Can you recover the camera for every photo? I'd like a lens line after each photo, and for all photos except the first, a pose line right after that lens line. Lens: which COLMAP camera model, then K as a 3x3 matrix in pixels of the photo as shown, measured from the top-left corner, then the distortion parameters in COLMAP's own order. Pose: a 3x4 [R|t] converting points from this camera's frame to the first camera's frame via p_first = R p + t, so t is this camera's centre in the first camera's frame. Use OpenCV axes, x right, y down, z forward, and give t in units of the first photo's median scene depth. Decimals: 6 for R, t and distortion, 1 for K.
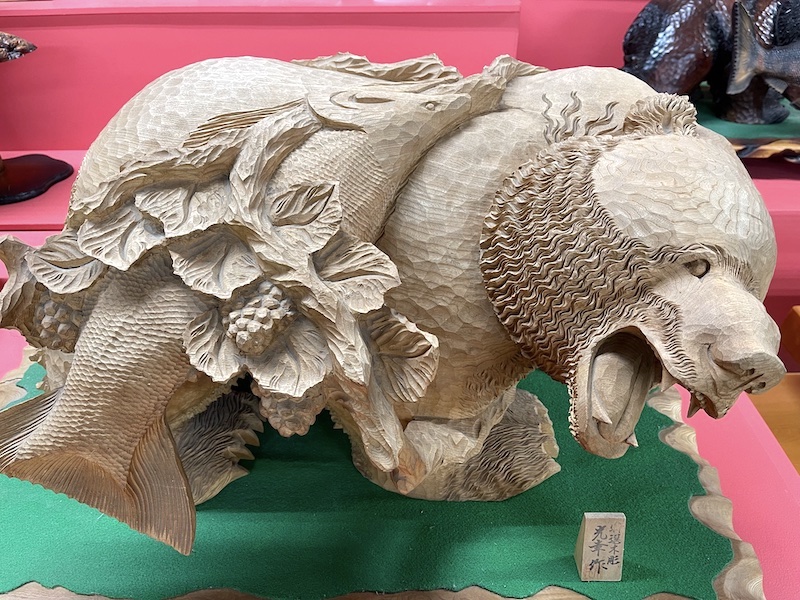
lens RADIAL K [[617.2, 0, 400.0], [0, 617.2, 300.0], [0, 0, 1]] dist [0.036345, 0.004878]
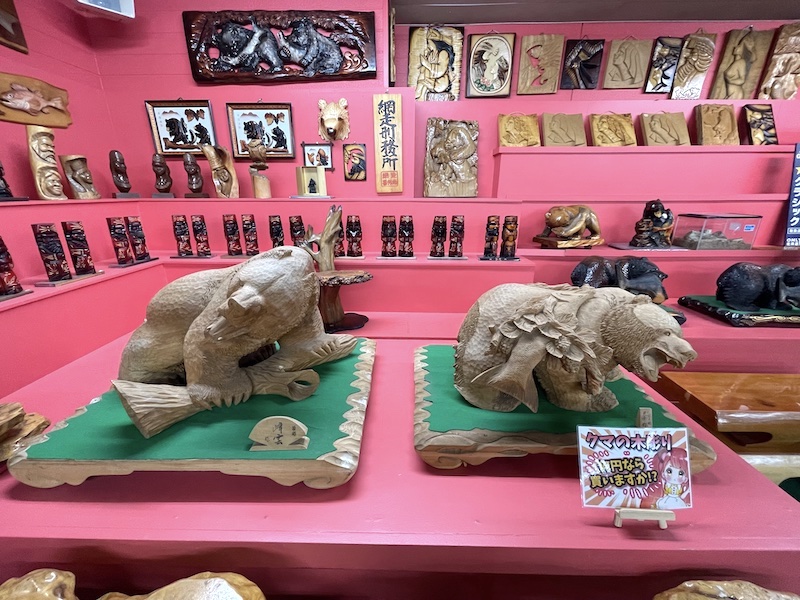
lens RADIAL K [[320.7, 0, 400.0], [0, 320.7, 300.0], [0, 0, 1]] dist [0.000383, 0.000034]
pose [[0.999422, 0.010651, -0.032287, -1.227988], [-0.019548, 0.957009, -0.289397, 0.382113], [0.027816, 0.289861, 0.956664, -1.162040]]
